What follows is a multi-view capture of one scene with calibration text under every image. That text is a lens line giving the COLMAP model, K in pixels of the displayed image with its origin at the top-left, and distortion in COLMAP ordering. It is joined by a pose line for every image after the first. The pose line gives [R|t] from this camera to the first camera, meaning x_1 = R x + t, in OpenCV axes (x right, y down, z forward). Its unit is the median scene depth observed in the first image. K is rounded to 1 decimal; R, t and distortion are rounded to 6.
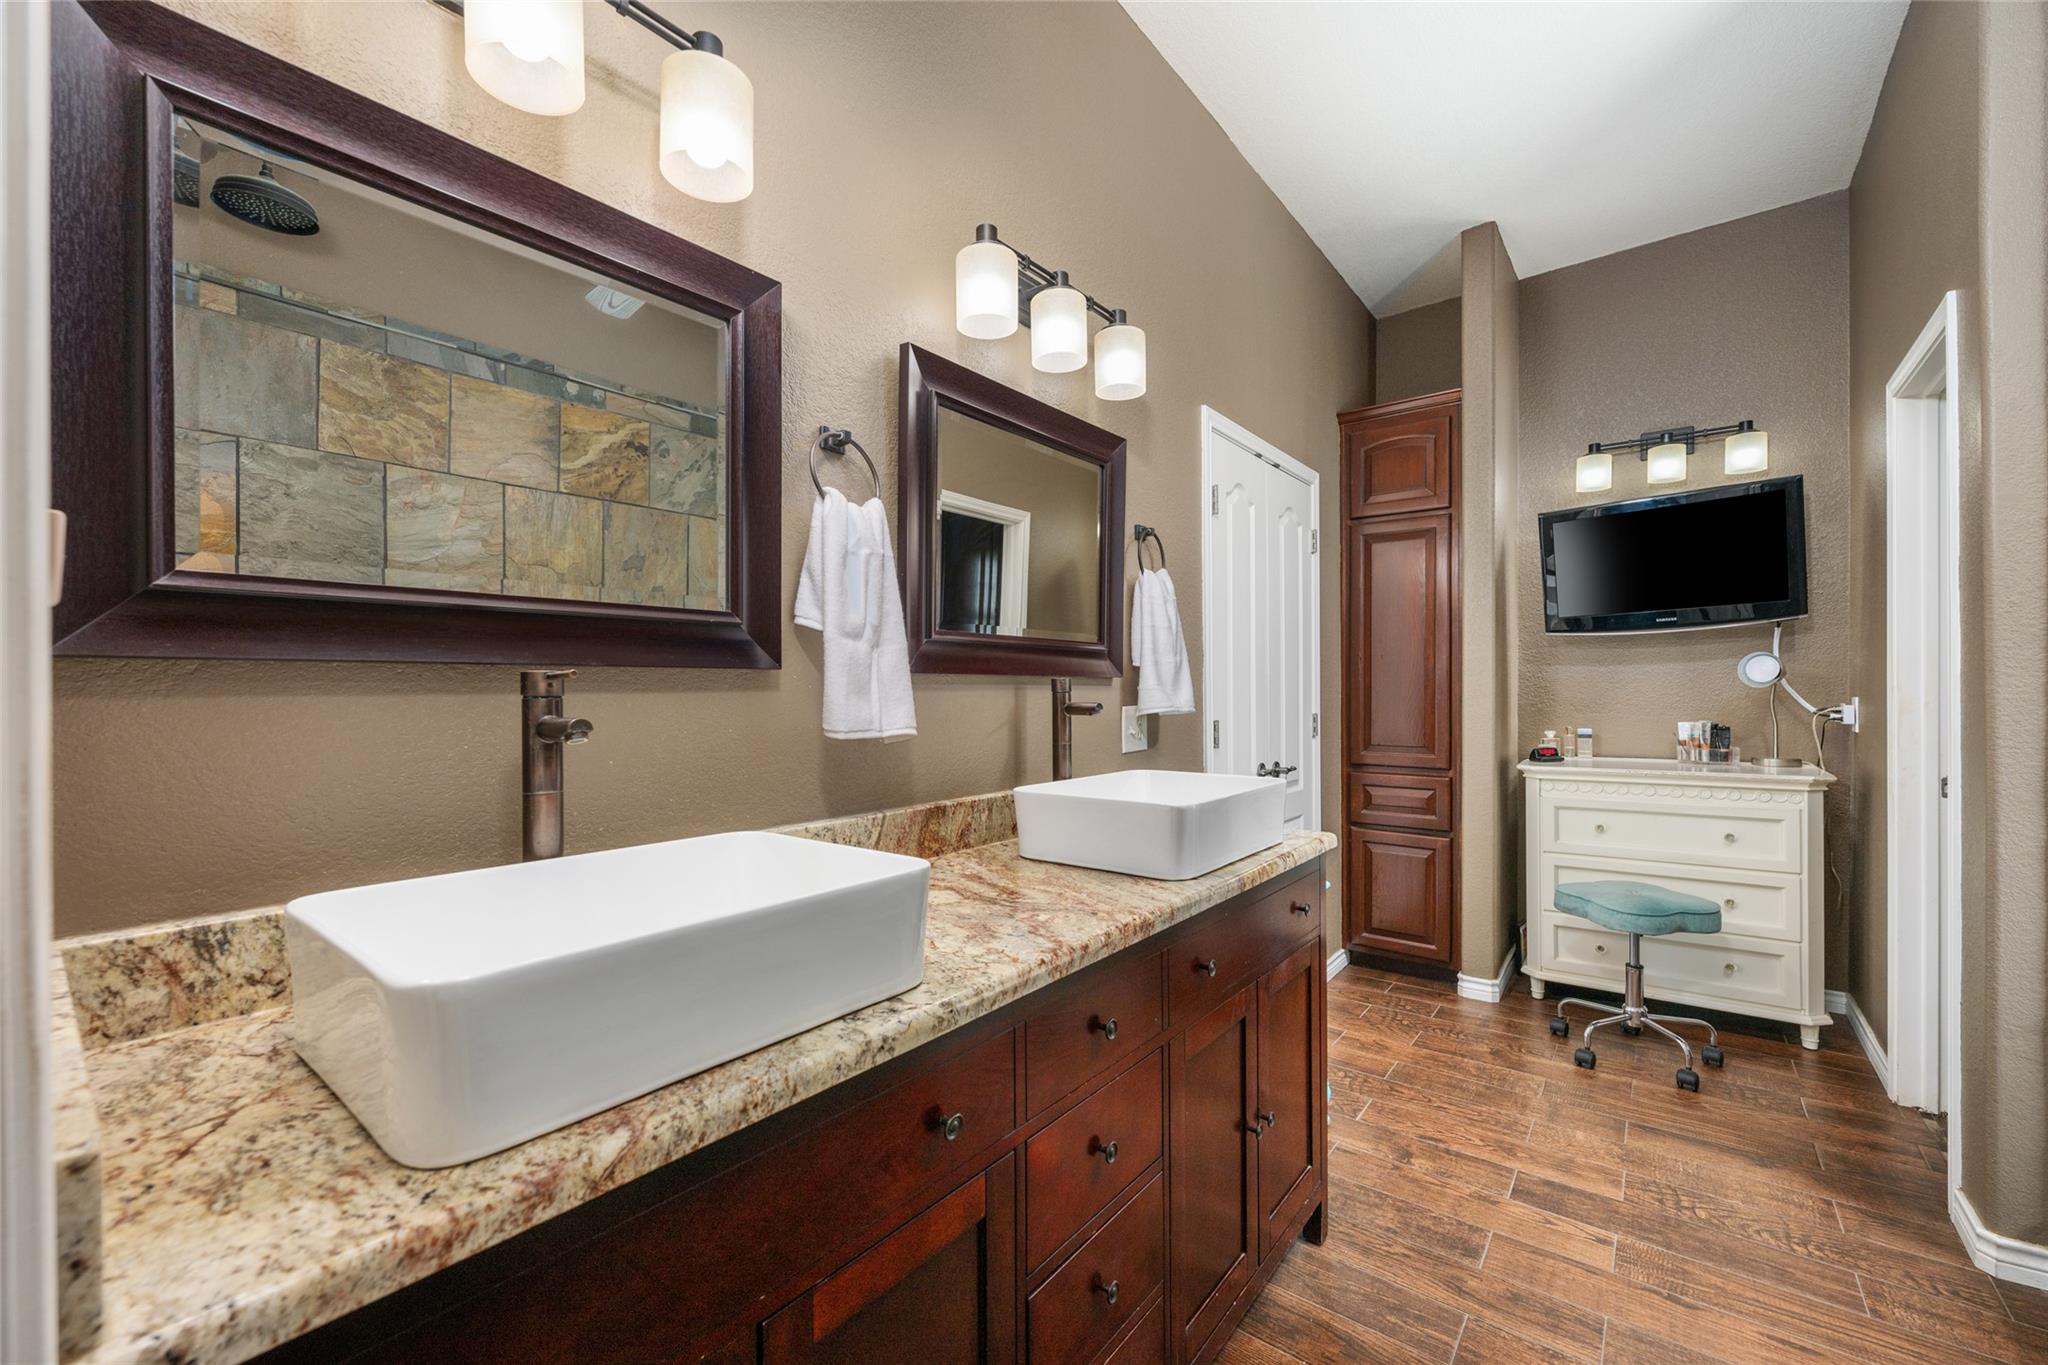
lens RADIAL K [[818.2, 0, 1020.2], [0, 818.2, 692.7], [0, 0, 1]] dist [-0.002716, 0.000402]
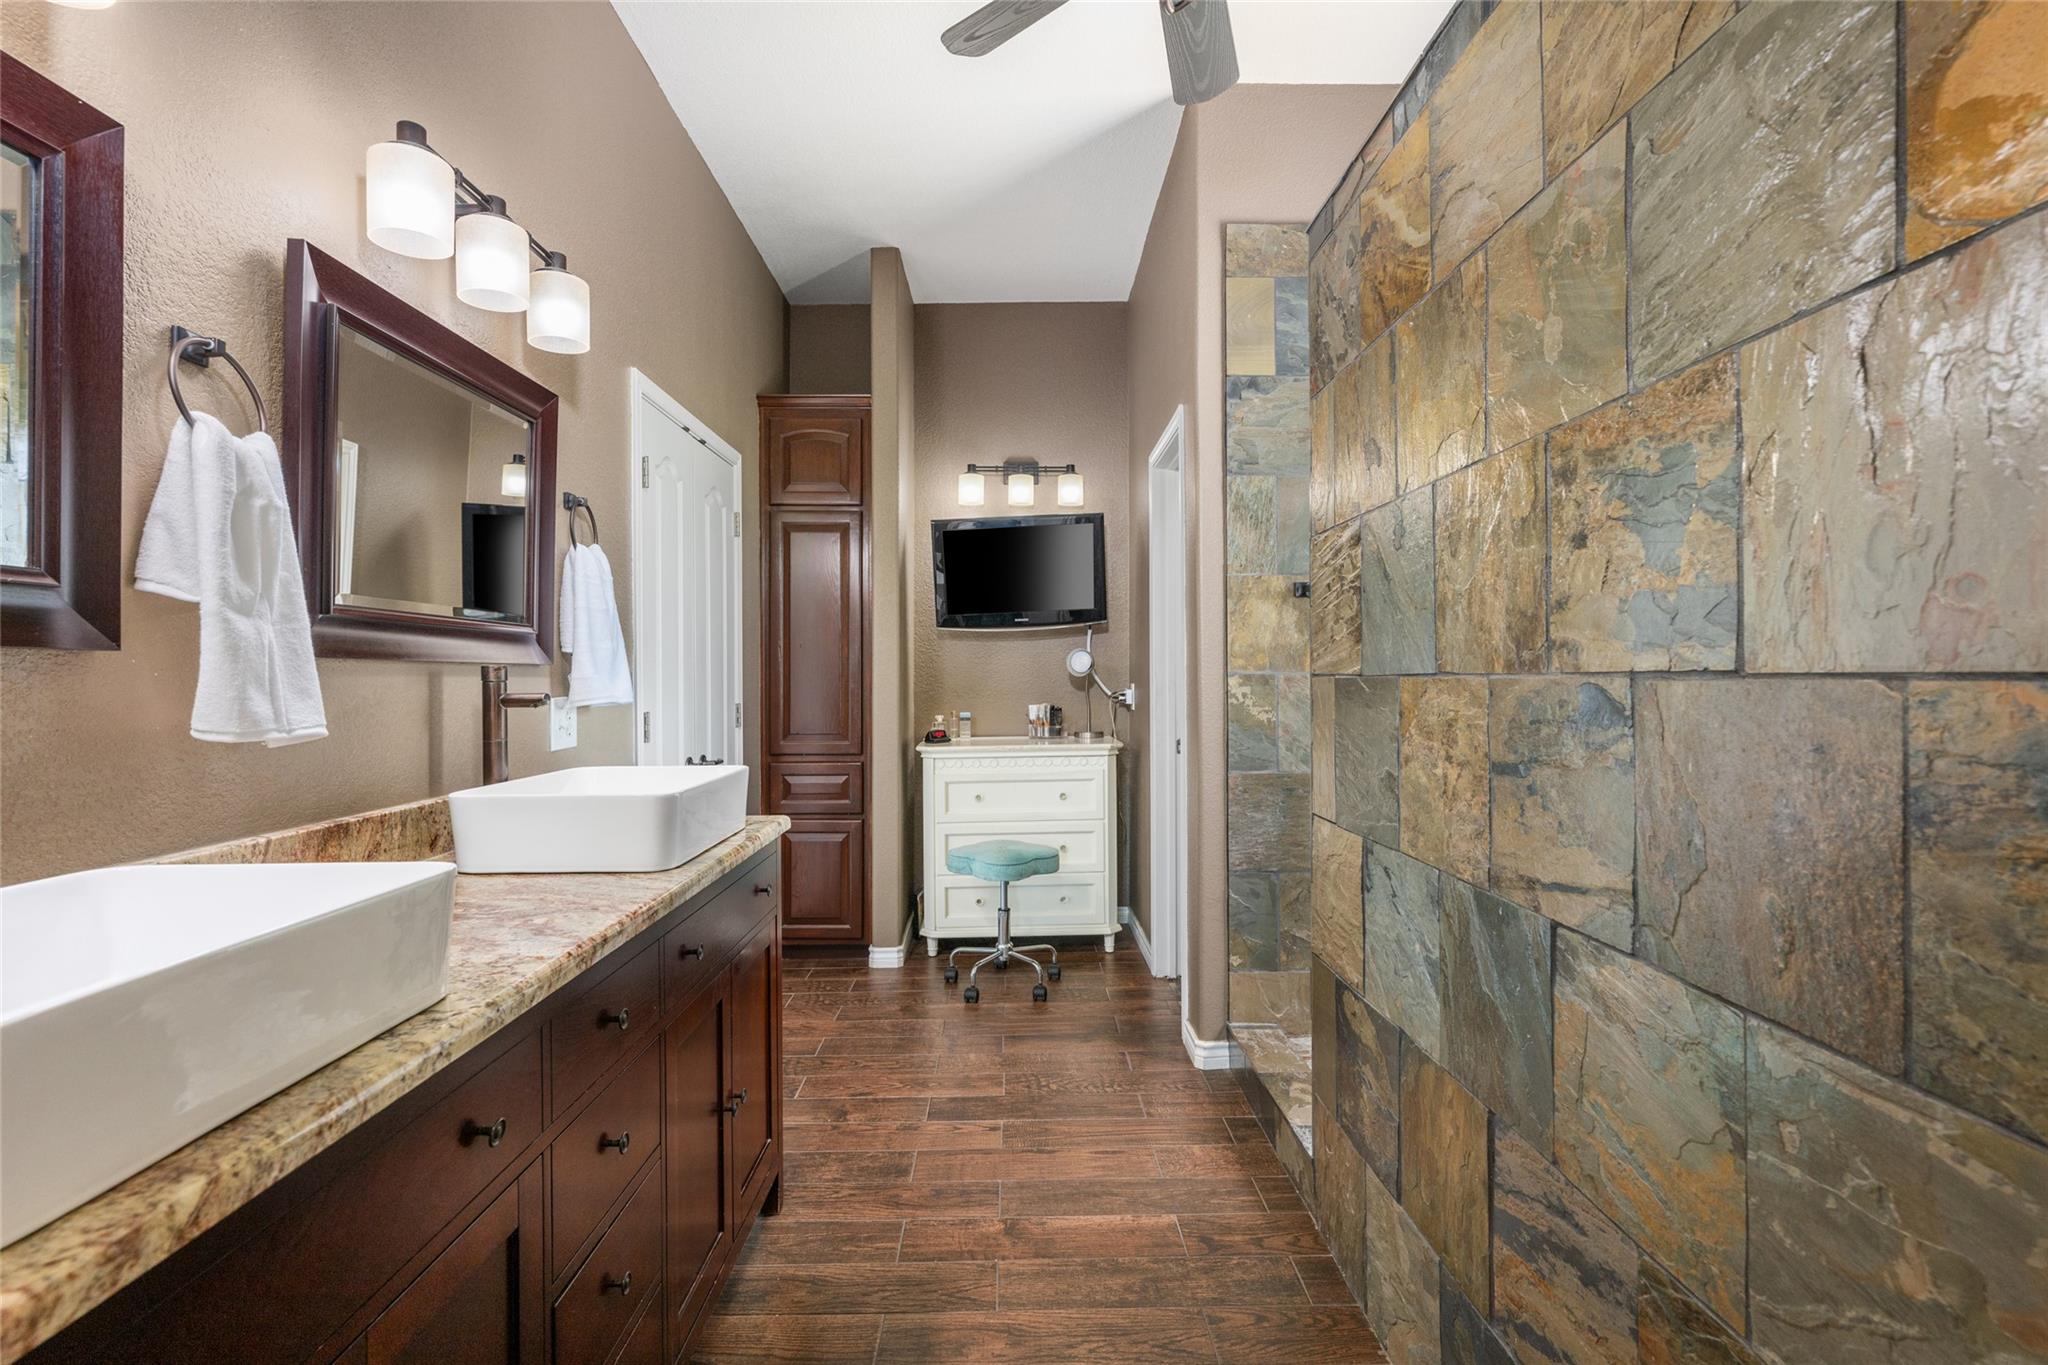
lens RADIAL K [[923.1, 0, 1024.6], [0, 923.1, 678.4], [0, 0, 1]] dist [0.016829, -0.000155]
pose [[0.774260, -0.000324, 0.632867, -0.129859], [0.002803, 0.999992, -0.002918, 0.000423], [-0.632861, 0.004033, 0.774255, -0.108590]]
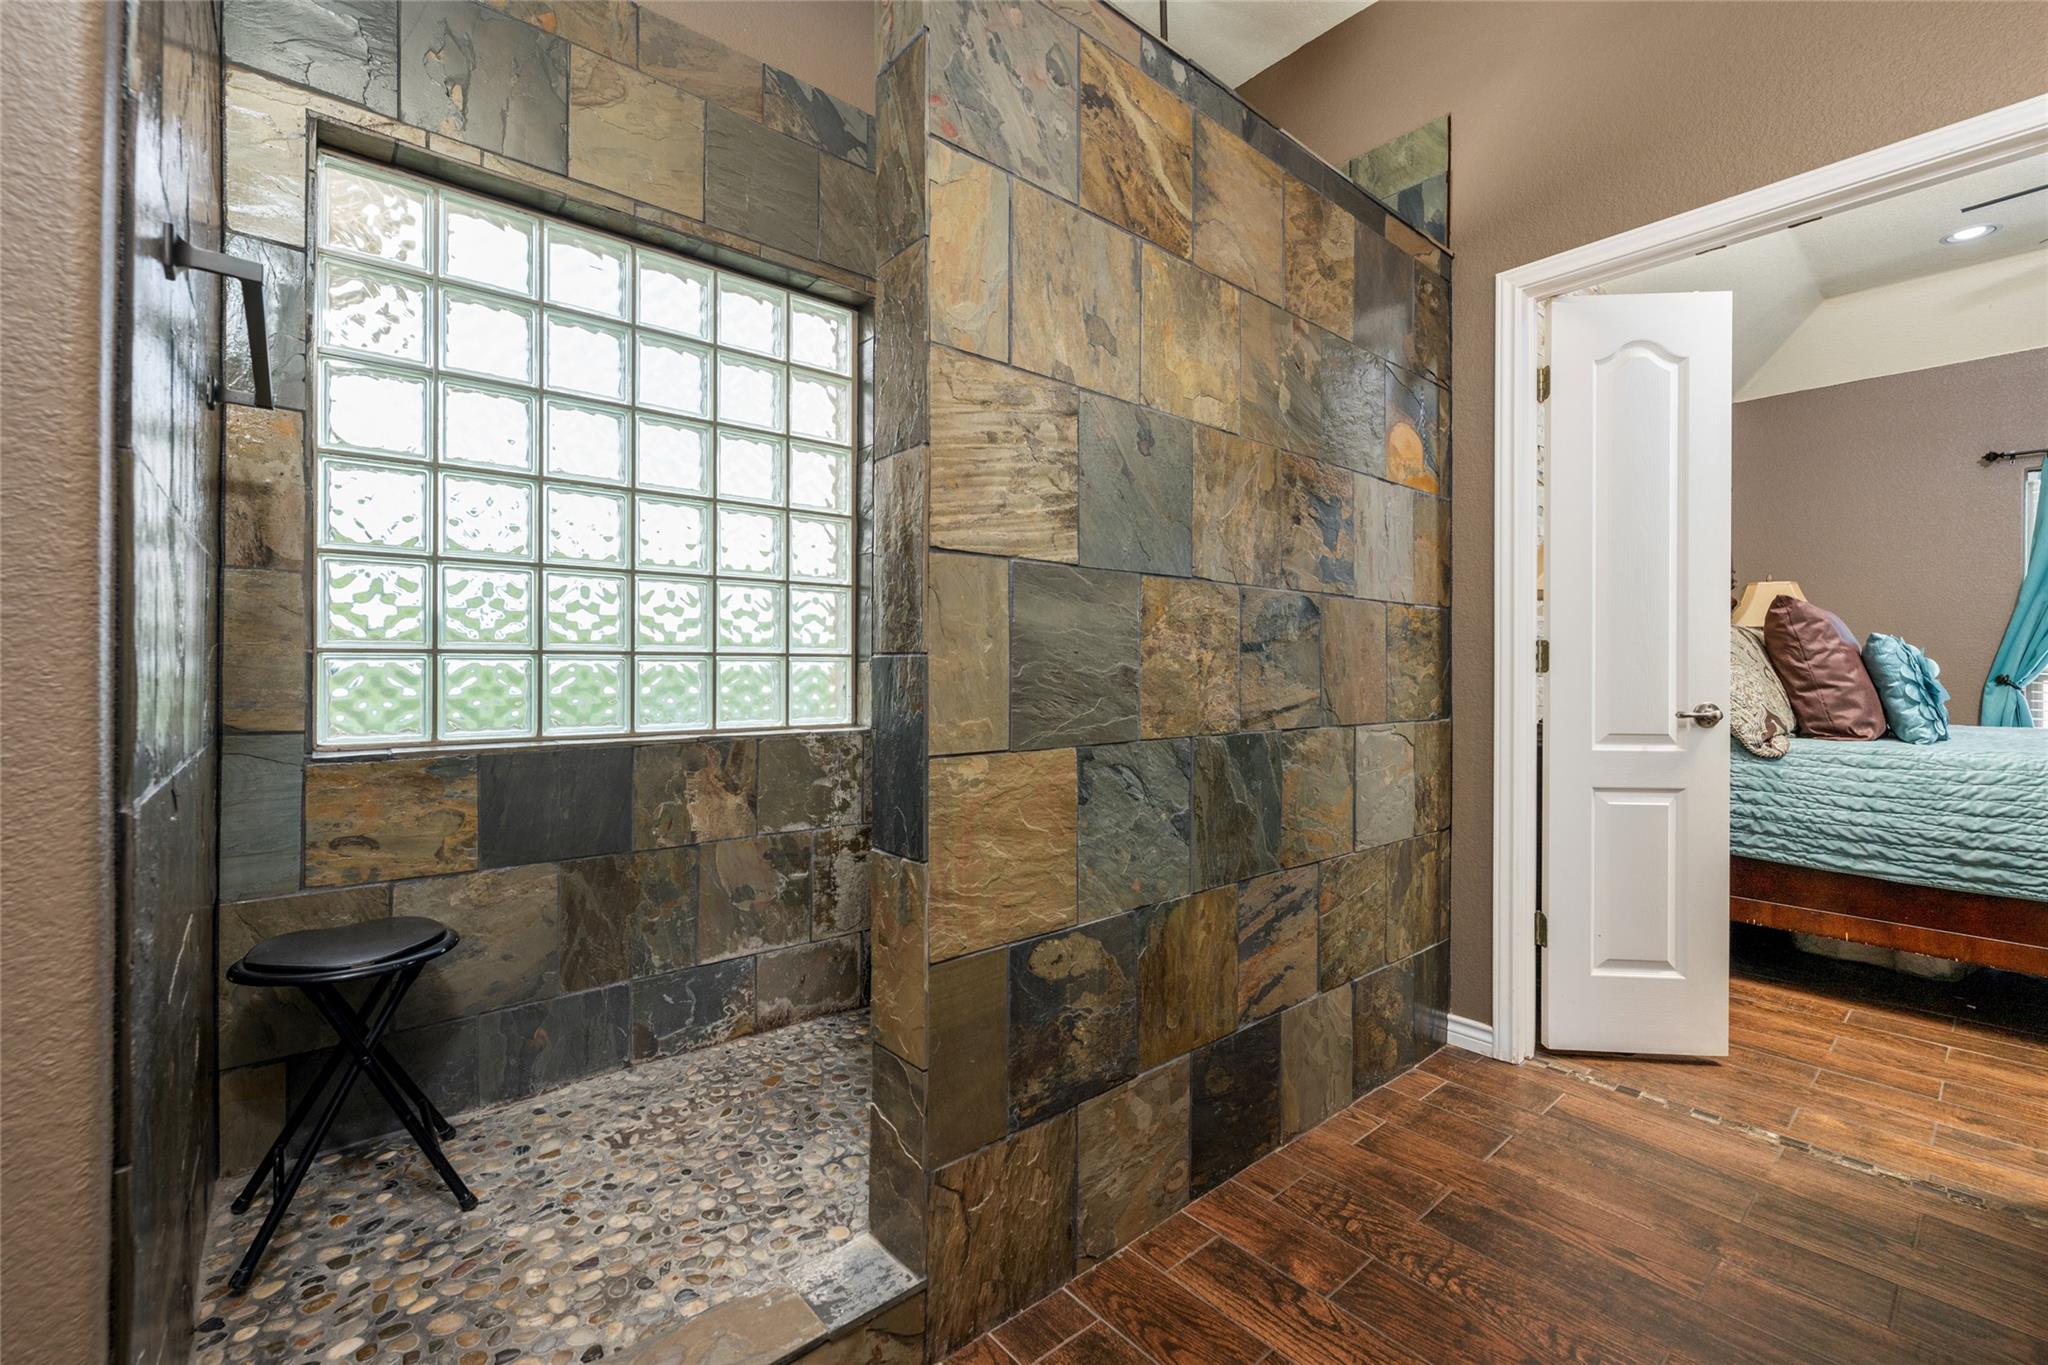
lens RADIAL K [[863.8, 0, 1024.6], [0, 863.8, 673.5], [0, 0, 1]] dist [-0.000322, -0.000002]
pose [[-0.981537, 0.000642, 0.191273, 1.064078], [0.001138, 0.999996, 0.002484, 0.143841], [-0.191270, 0.002656, -0.981534, 1.922053]]
